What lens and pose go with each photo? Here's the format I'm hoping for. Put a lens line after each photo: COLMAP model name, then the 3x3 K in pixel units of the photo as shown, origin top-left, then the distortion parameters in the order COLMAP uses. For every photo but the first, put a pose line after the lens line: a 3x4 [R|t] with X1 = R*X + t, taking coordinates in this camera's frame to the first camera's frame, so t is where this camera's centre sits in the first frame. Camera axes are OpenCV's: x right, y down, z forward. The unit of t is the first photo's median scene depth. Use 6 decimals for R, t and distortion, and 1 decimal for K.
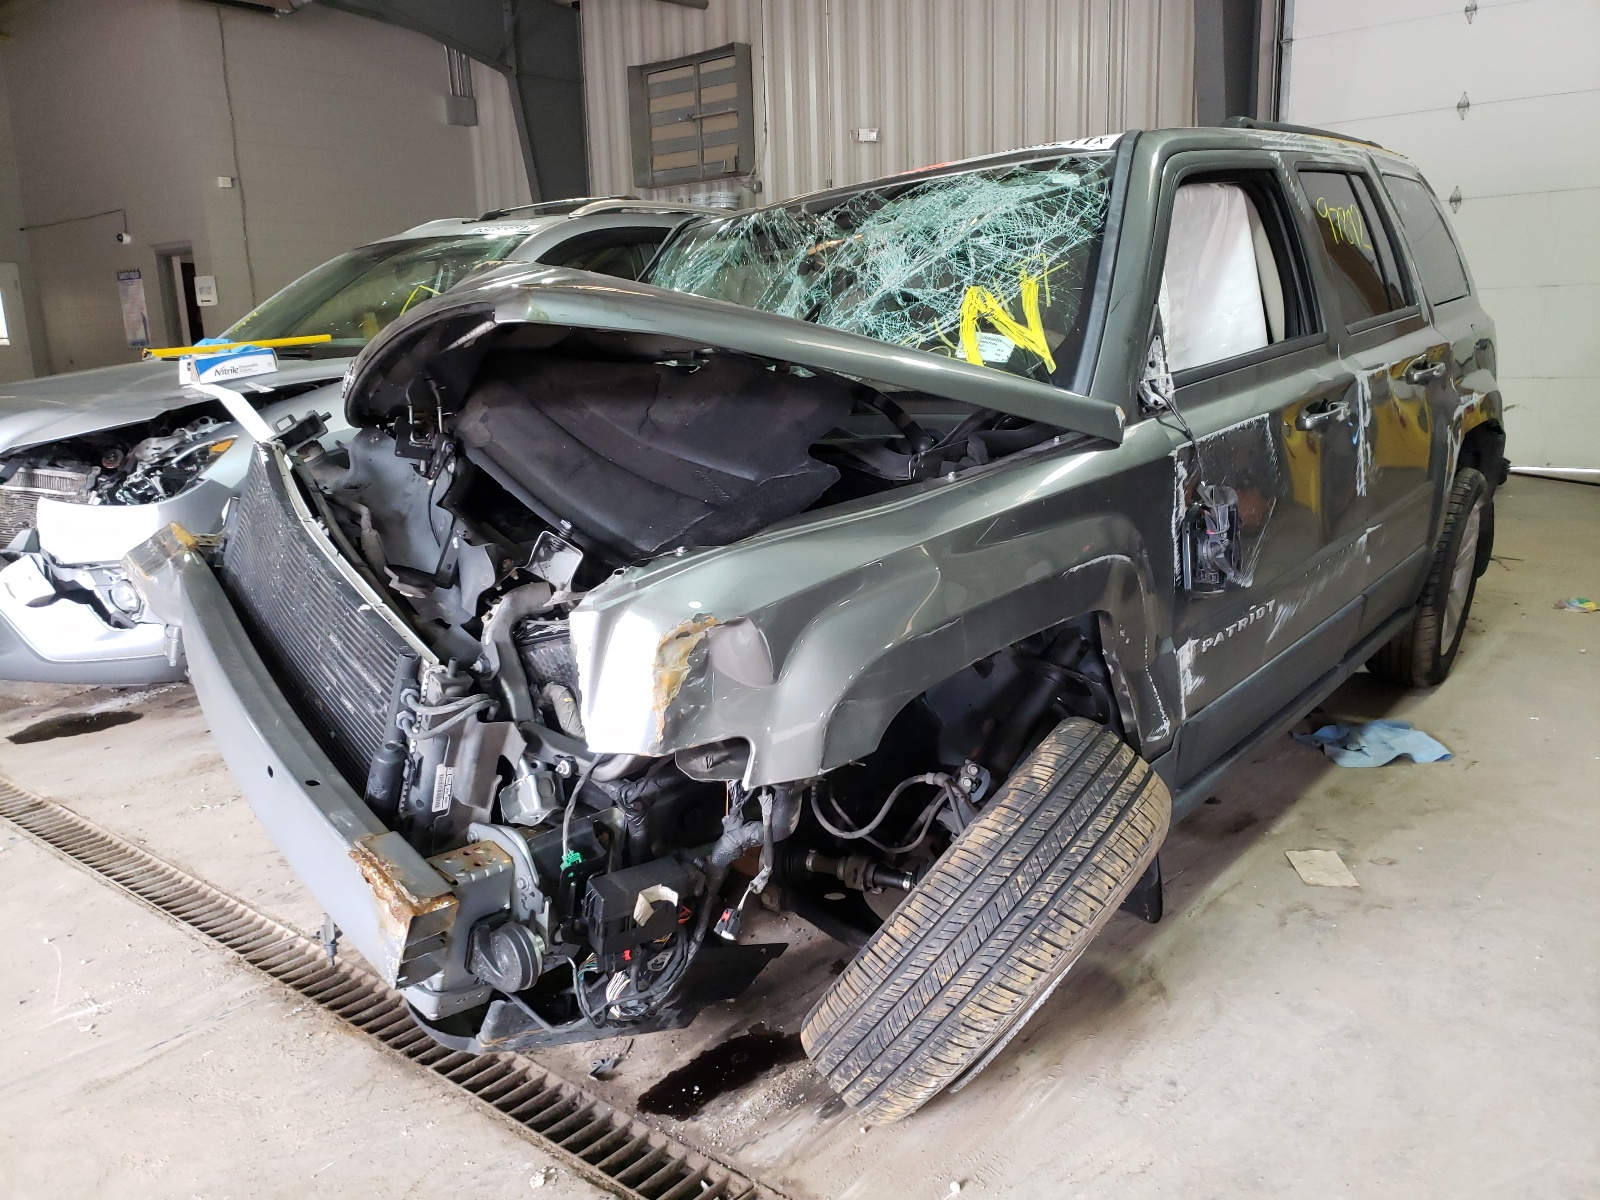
lens RADIAL K [[1230.2, 0, 800.0], [0, 1230.2, 600.0], [0, 0, 1]] dist [-0.000678, -0.003143]
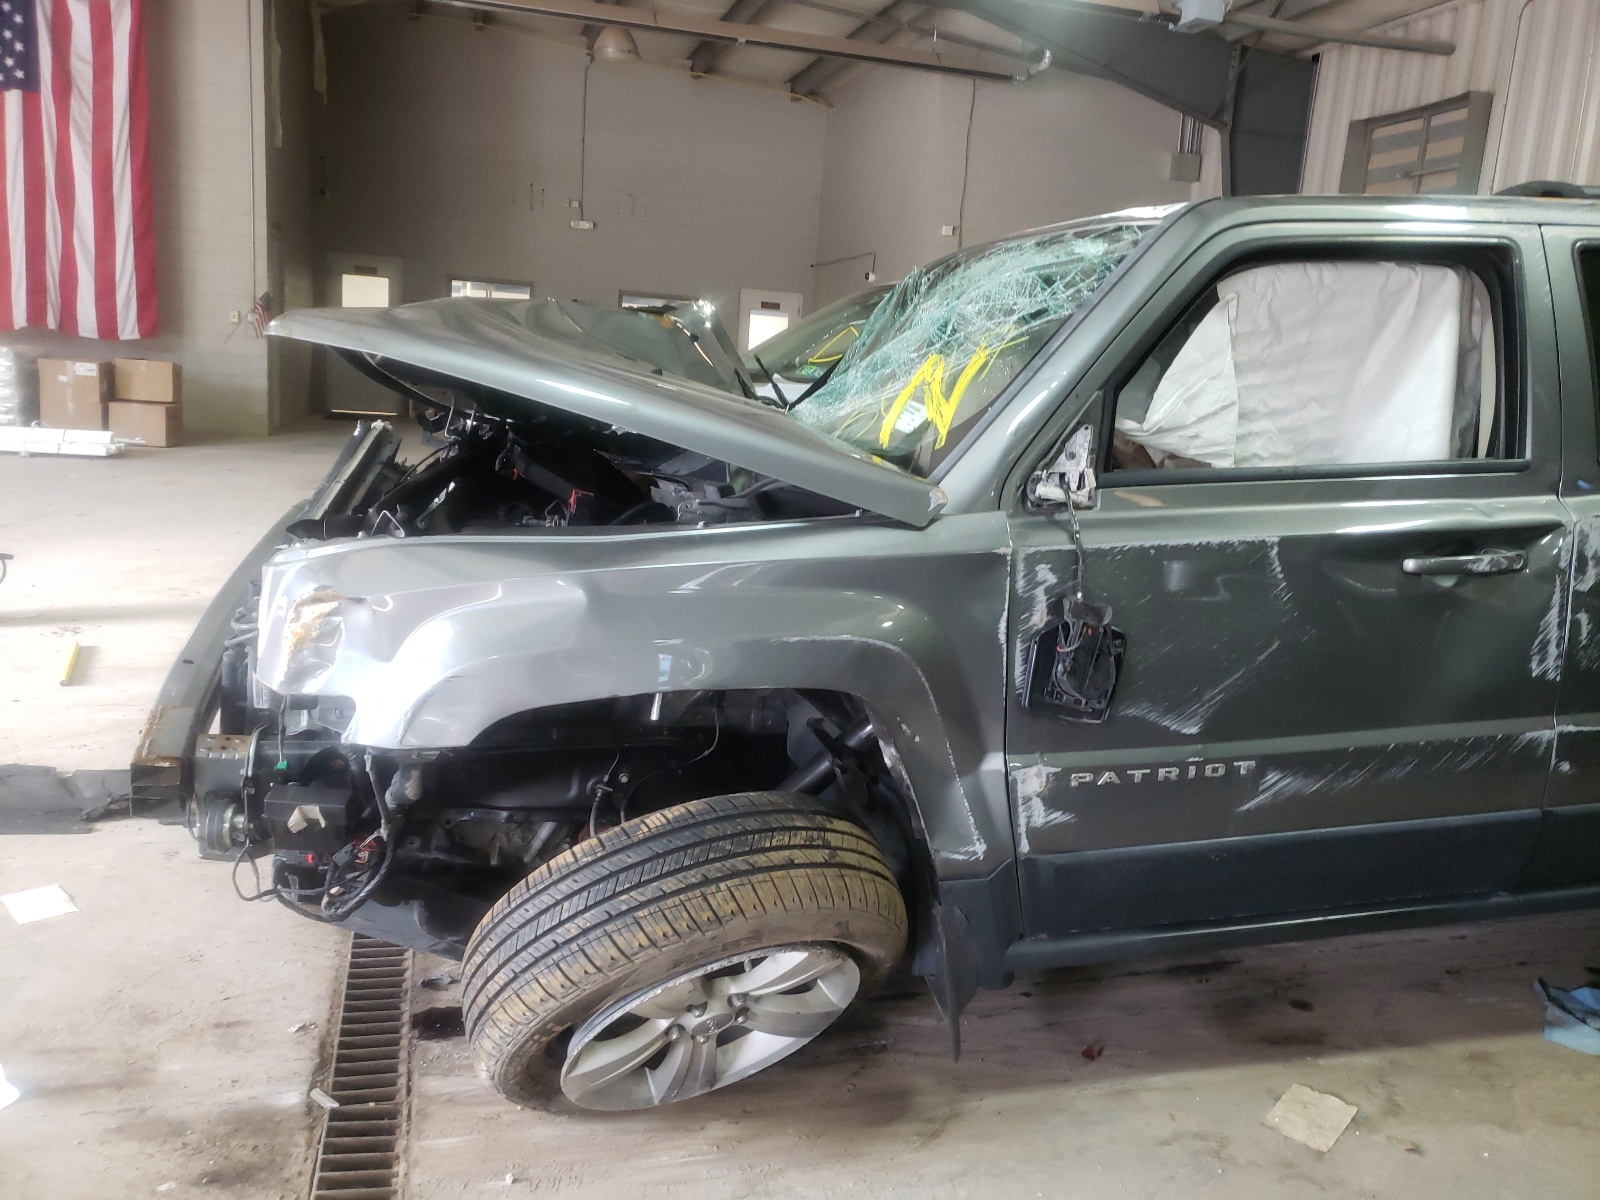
lens RADIAL K [[1204.2, 0, 800.6], [0, 1204.2, 618.0], [0, 0, 1]] dist [0.058251, -0.052722]
pose [[0.822574, 0.202304, -0.531456, 0.593548], [-0.214853, 0.975870, 0.038929, -0.065934], [0.526508, 0.082163, 0.846191, 0.154719]]
